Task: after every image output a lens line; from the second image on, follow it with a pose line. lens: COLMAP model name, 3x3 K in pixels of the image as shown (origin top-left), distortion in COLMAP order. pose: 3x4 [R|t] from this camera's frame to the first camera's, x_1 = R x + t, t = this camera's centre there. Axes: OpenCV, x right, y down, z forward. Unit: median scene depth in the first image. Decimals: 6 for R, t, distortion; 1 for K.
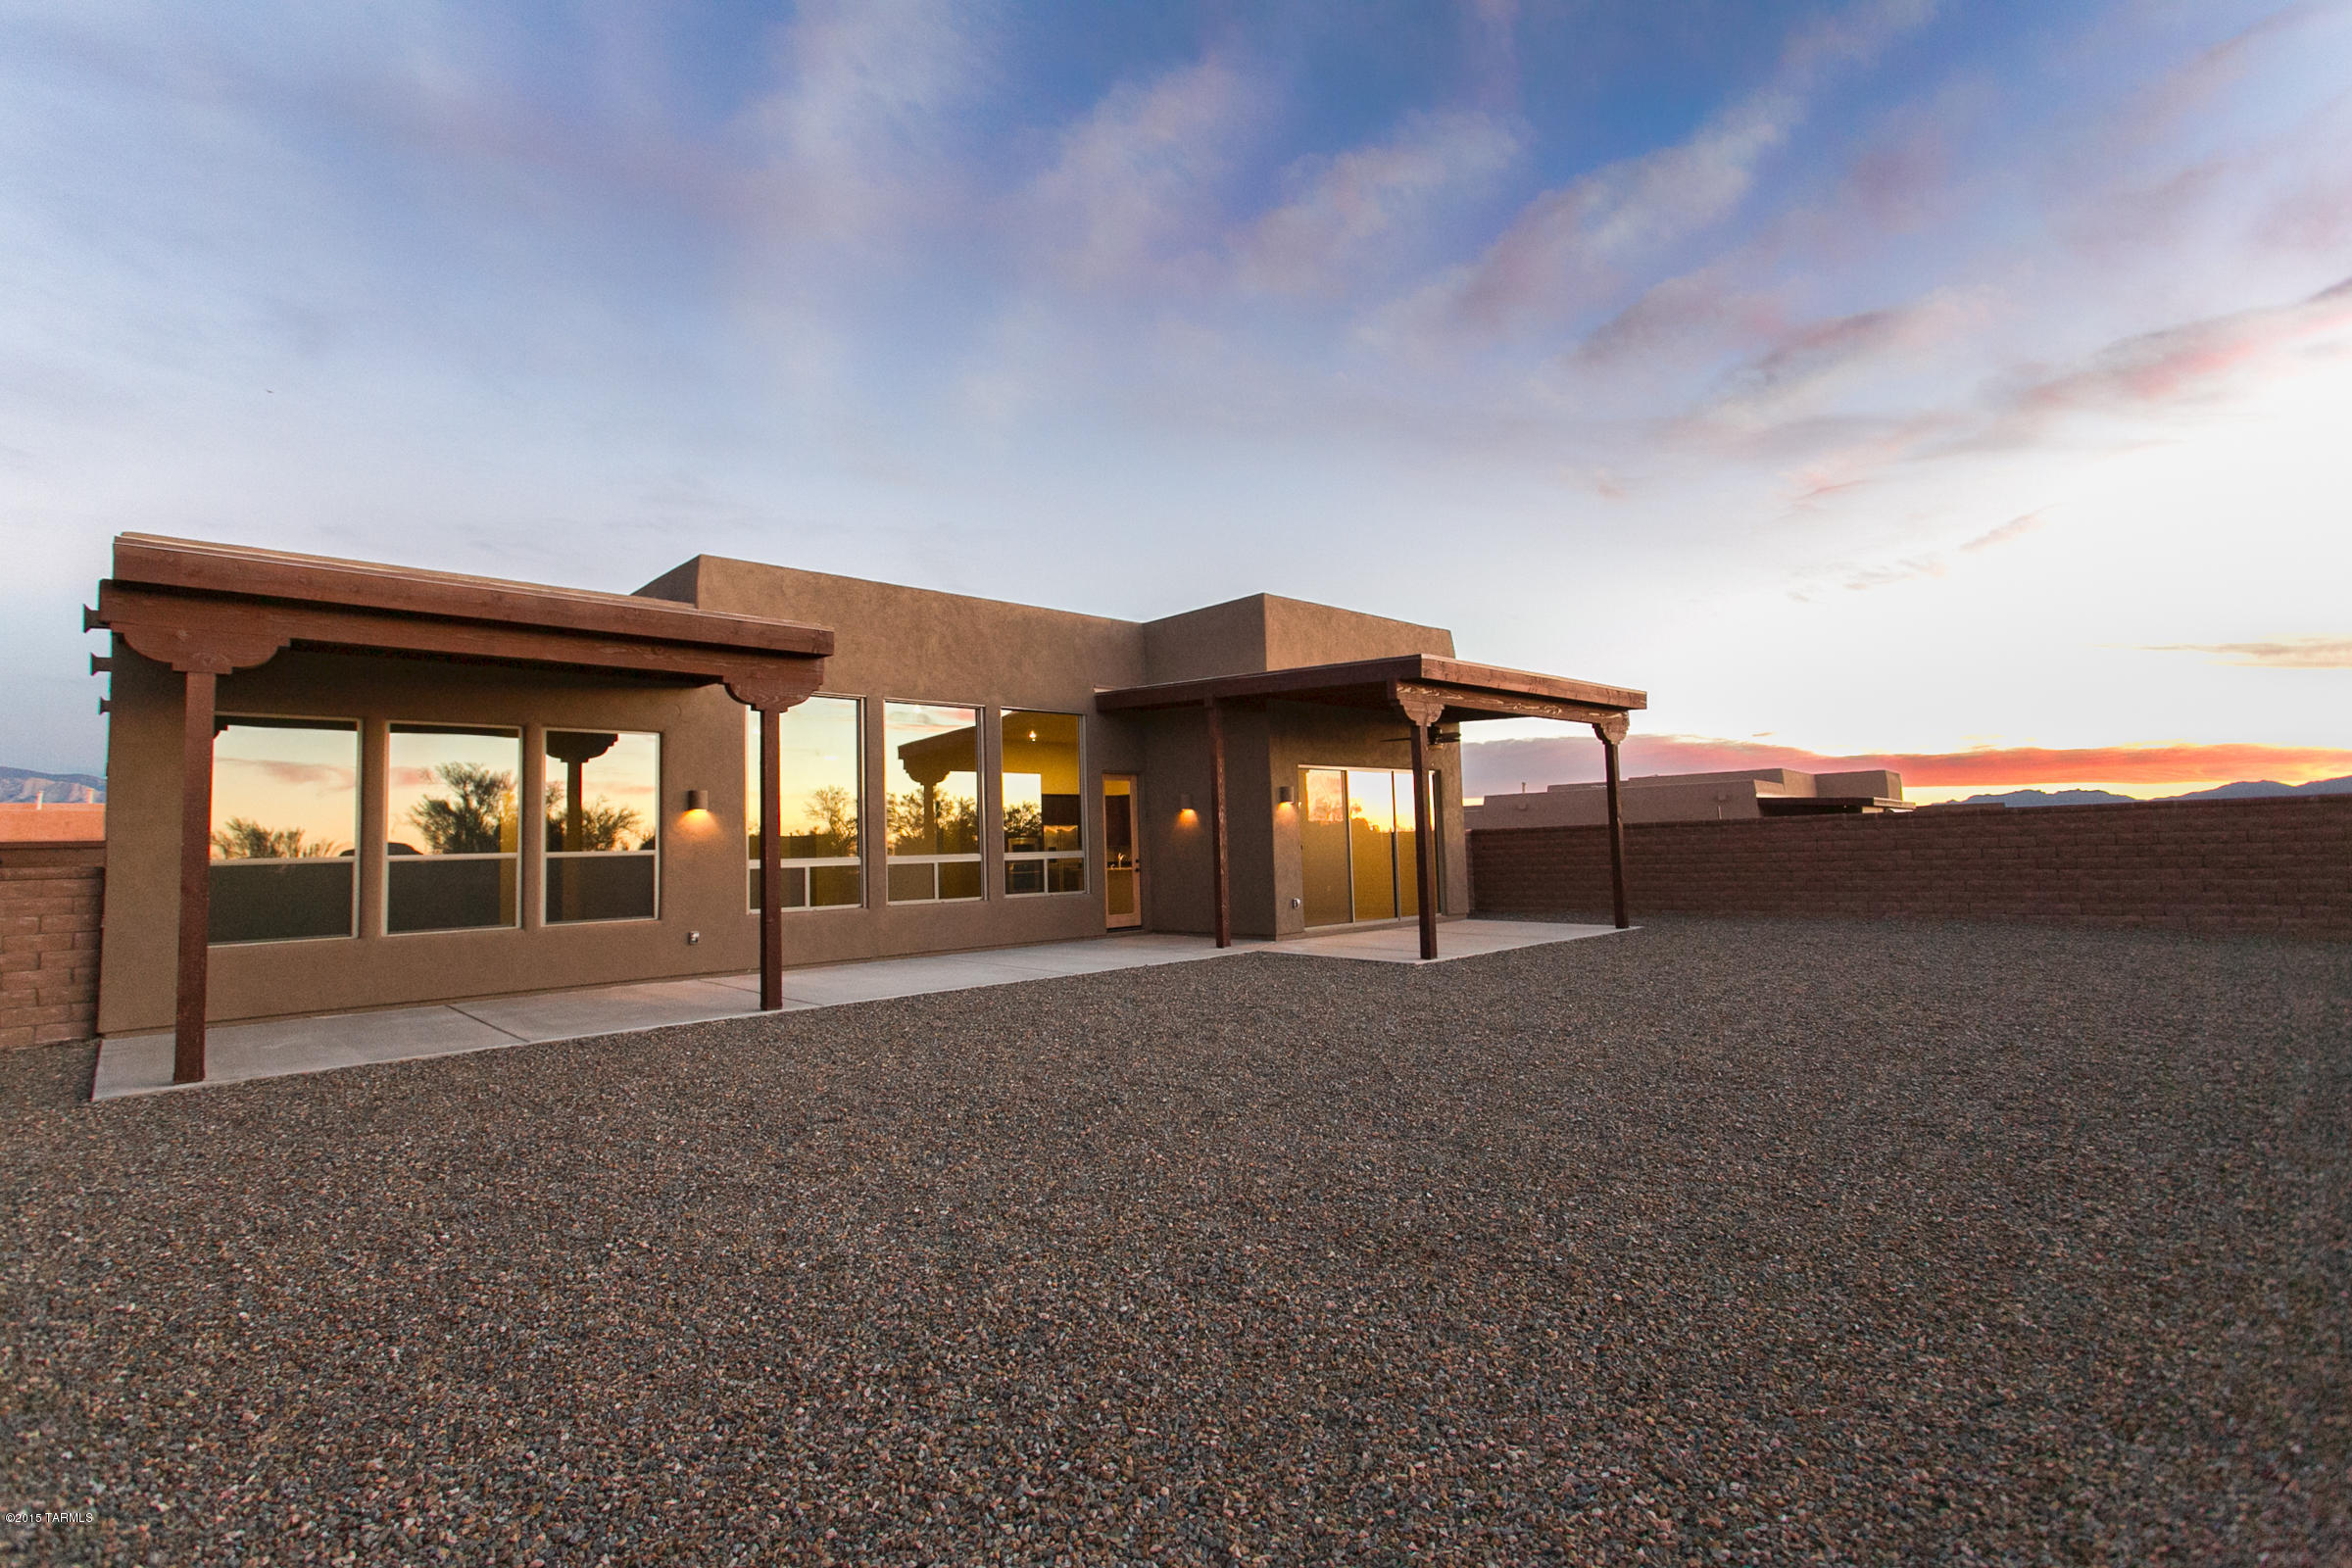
lens RADIAL K [[1112.1, 0, 1162.3], [0, 1112.1, 772.9], [0, 0, 1]] dist [0.000817, 0.001465]
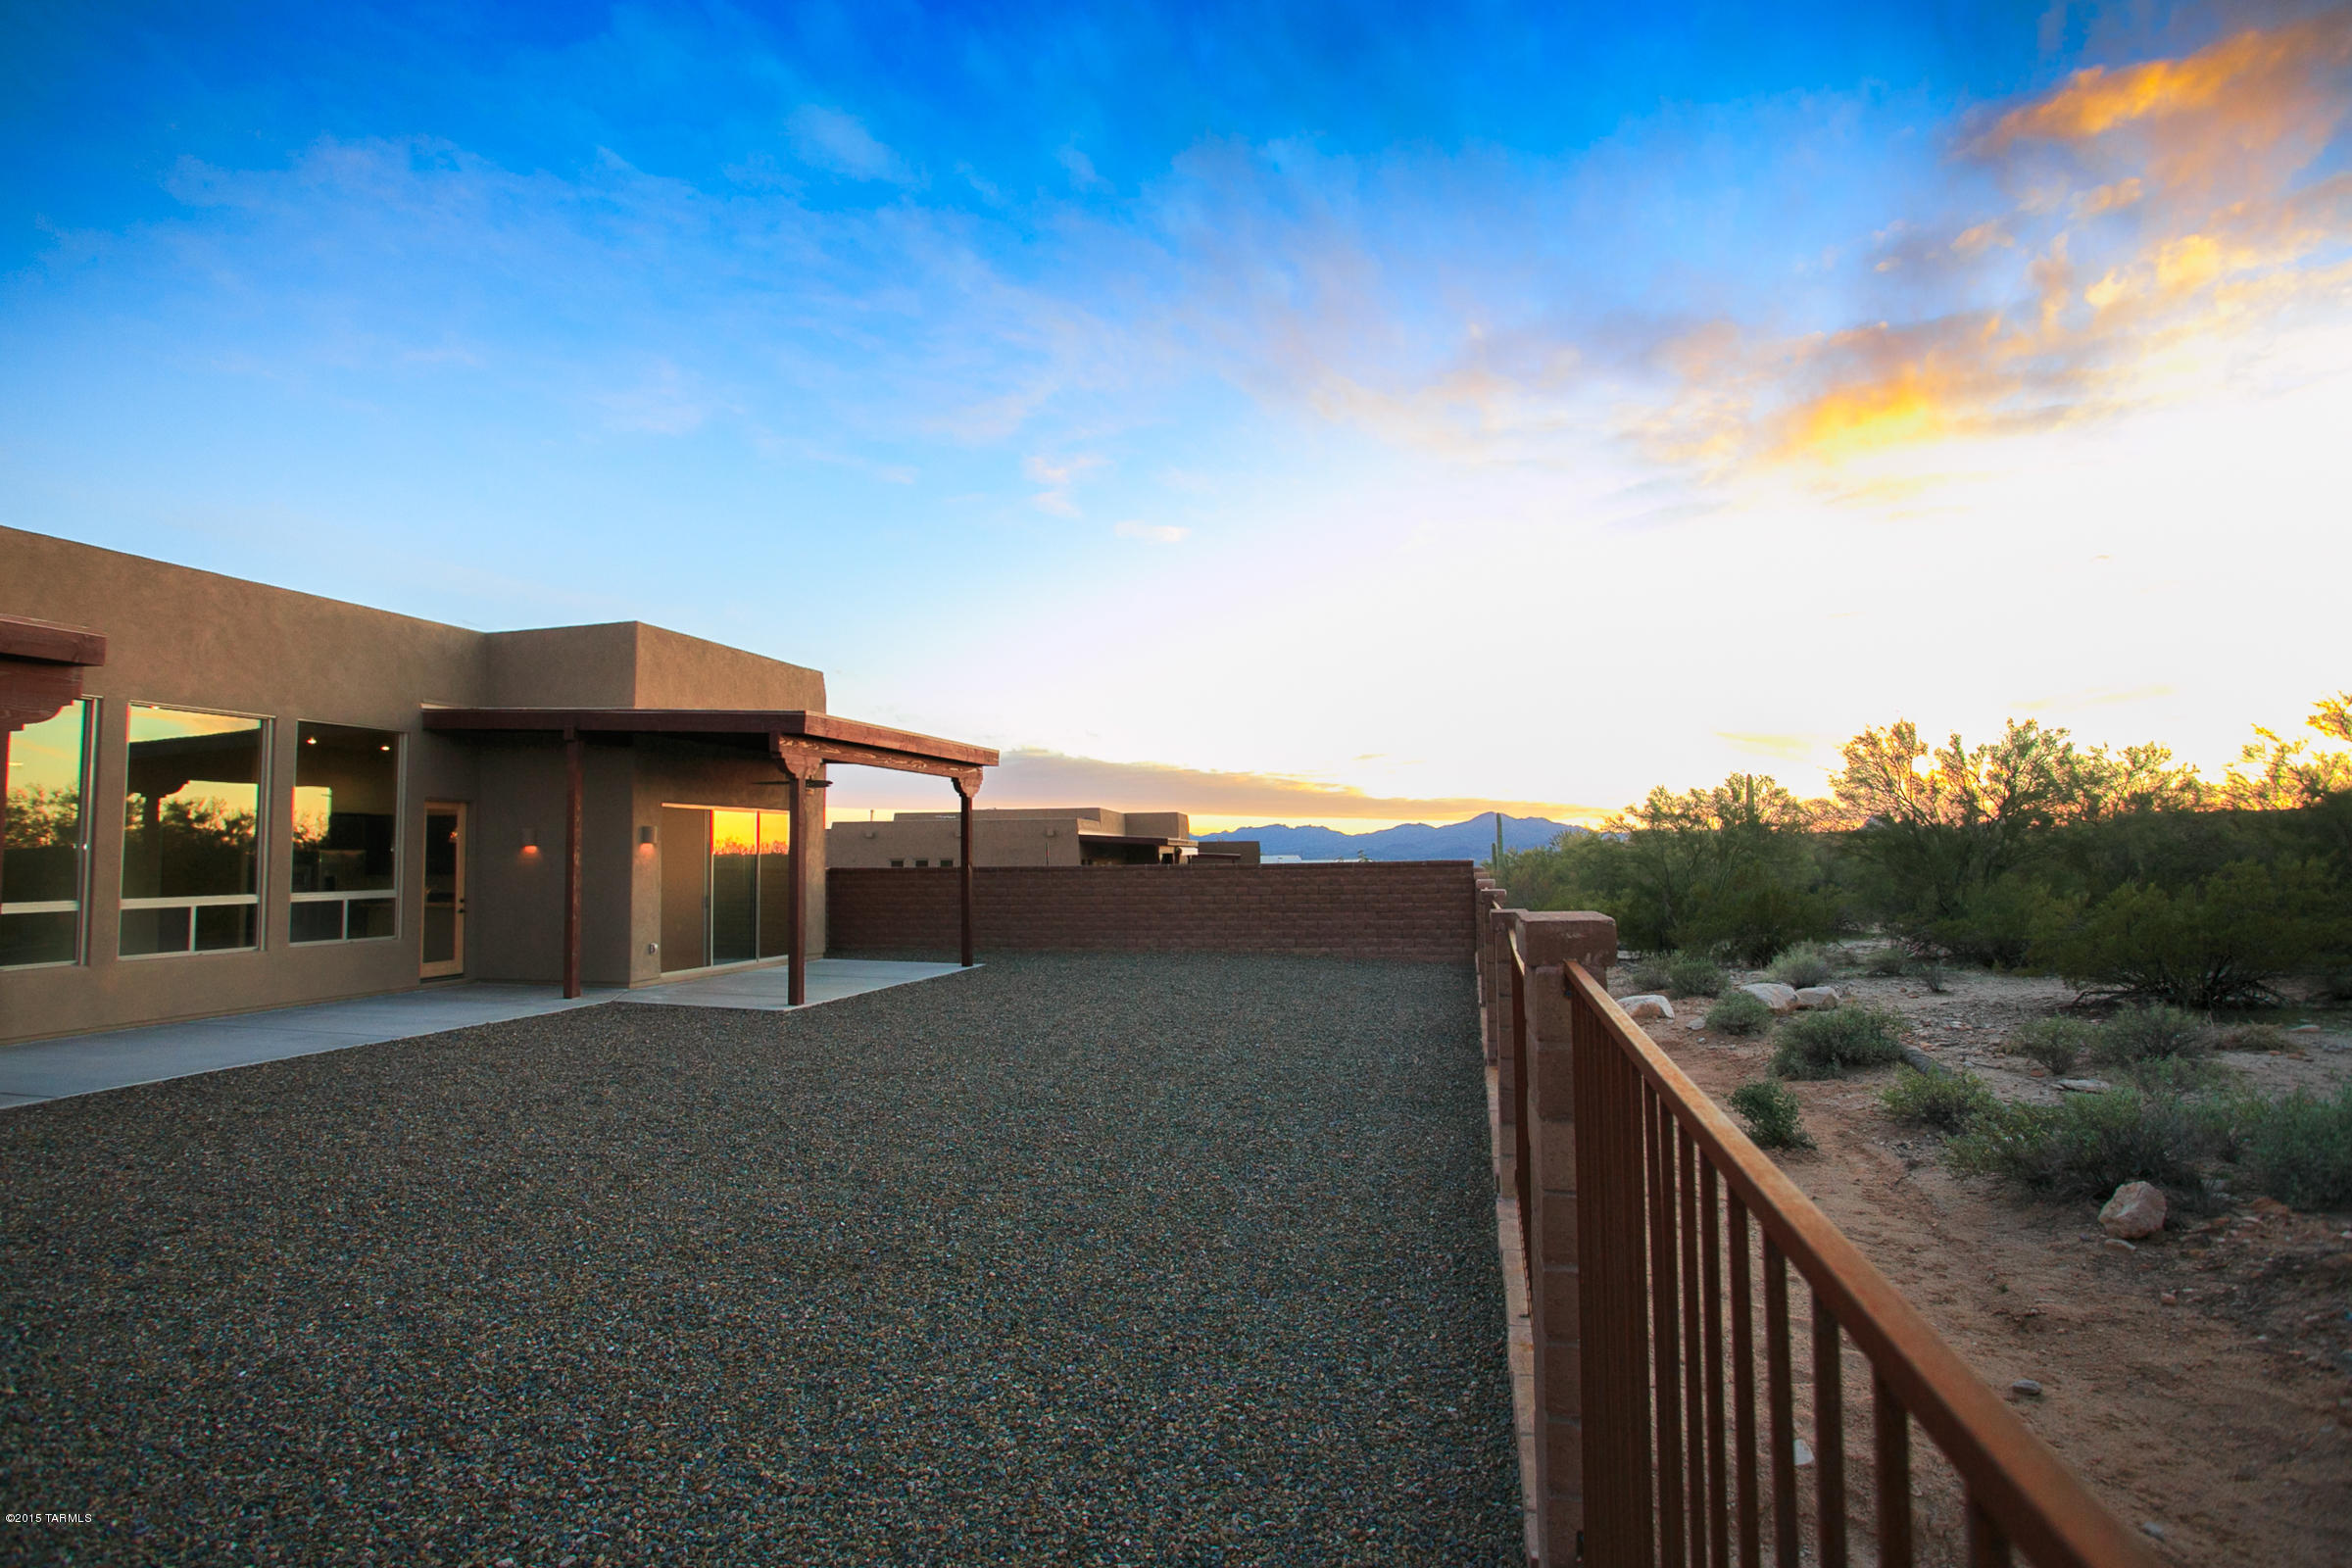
lens RADIAL K [[1189.1, 0, 1165.2], [0, 1189.1, 766.0], [0, 0, 1]] dist [-0.082551, 0.038249]
pose [[0.843510, 0.057828, 0.533991, -0.088016], [-0.049863, 0.998325, -0.029348, -0.051373], [-0.534794, -0.001871, 0.844981, -0.137177]]
